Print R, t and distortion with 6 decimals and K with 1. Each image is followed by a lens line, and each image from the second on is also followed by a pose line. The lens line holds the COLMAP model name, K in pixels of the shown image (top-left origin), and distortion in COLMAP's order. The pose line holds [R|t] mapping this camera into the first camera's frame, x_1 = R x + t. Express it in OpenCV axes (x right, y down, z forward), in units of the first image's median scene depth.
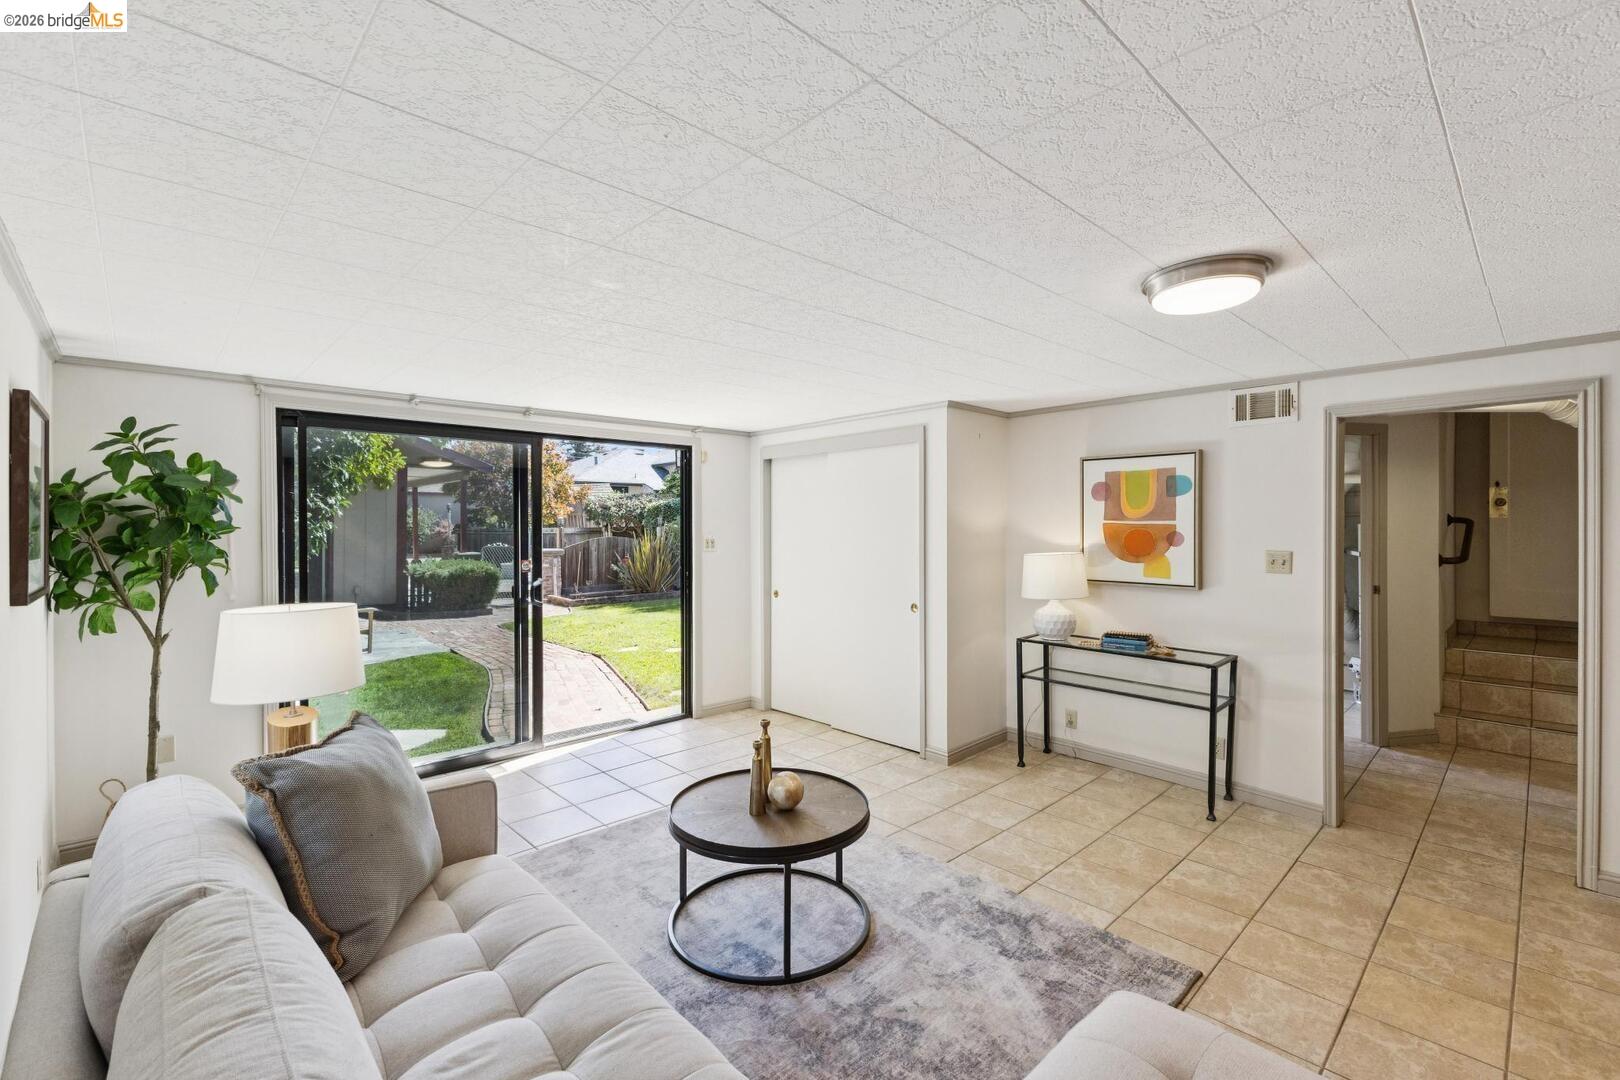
lens RADIAL K [[699.1, 0, 810.4], [0, 699.1, 528.8], [0, 0, 1]] dist [0.002804, -0.000091]
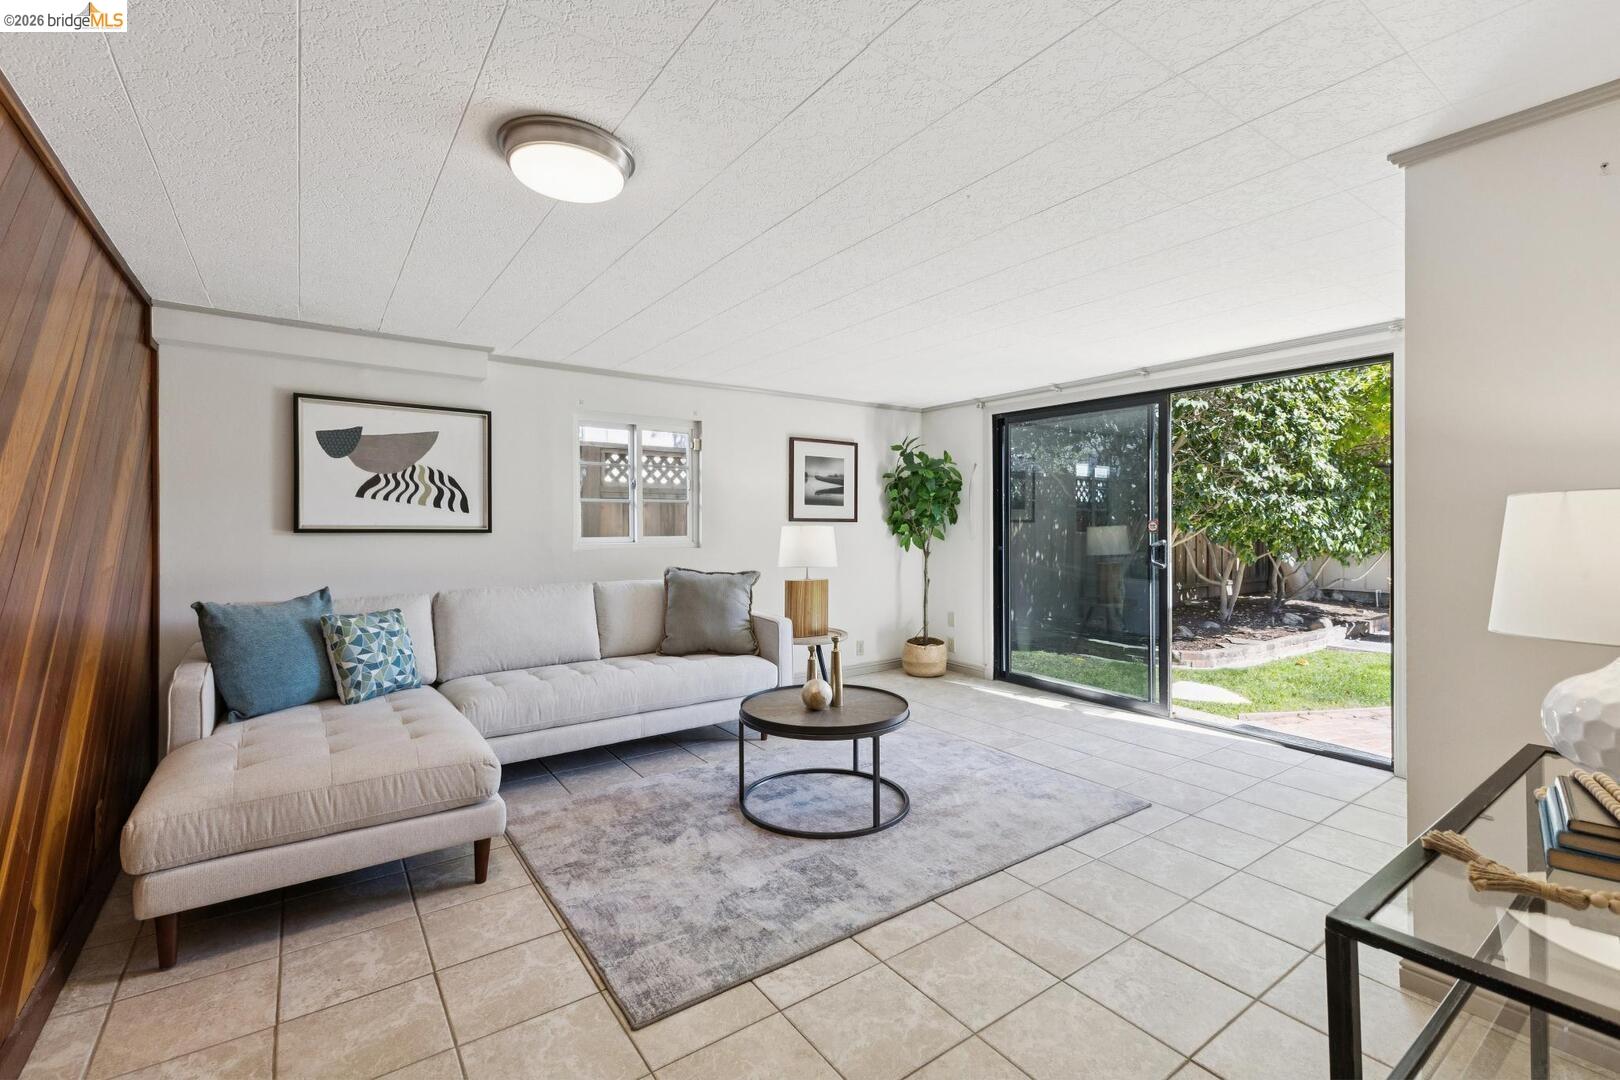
lens RADIAL K [[699.1, 0, 810.4], [0, 699.1, 528.8], [0, 0, 1]] dist [0.002804, -0.000091]
pose [[-0.133683, 0.013426, -0.990933, 1.092758], [-0.006461, 0.999875, 0.014419, 0.076344], [0.991003, 0.008330, -0.133580, 1.105974]]
